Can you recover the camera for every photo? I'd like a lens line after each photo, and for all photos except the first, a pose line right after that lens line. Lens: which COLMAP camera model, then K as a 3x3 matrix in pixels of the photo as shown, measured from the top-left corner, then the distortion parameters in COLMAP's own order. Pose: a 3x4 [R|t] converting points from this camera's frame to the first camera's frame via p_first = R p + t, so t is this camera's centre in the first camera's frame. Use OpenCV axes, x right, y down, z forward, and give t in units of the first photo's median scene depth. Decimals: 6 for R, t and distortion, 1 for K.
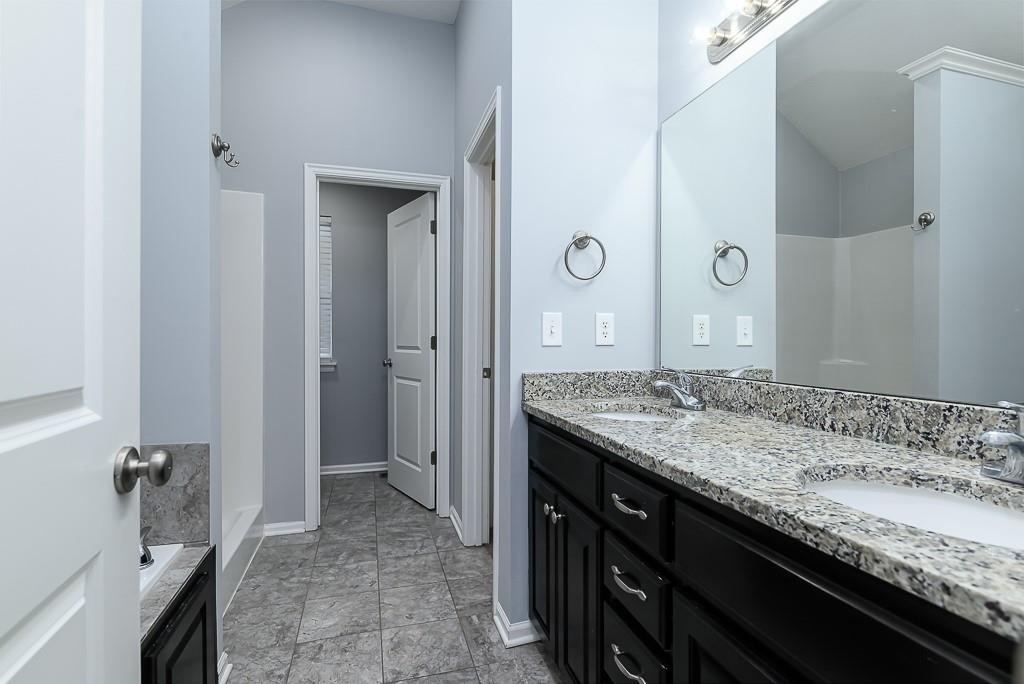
lens RADIAL K [[492.0, 0, 512.5], [0, 492.0, 339.6], [0, 0, 1]] dist [0.001643, 0.000080]
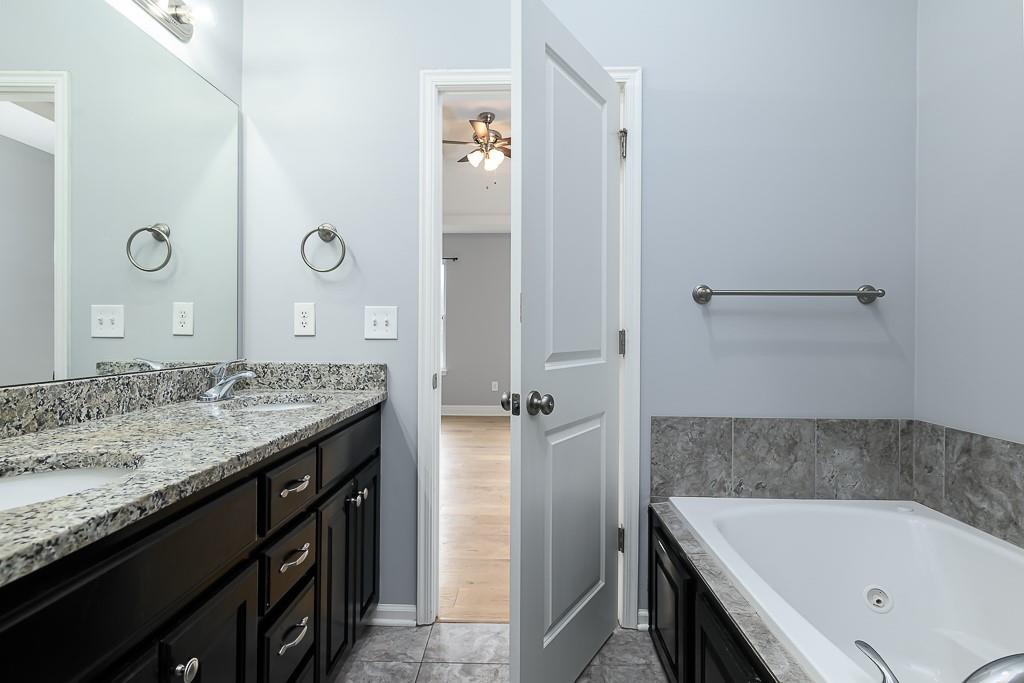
lens RADIAL K [[512.9, 0, 511.6], [0, 512.9, 336.0], [0, 0, 1]] dist [-0.003908, -0.000175]
pose [[-0.952941, -0.011702, 0.302931, -0.525876], [-0.008364, 0.999889, 0.012312, -0.005874], [-0.303041, 0.009199, -0.952933, 1.850972]]
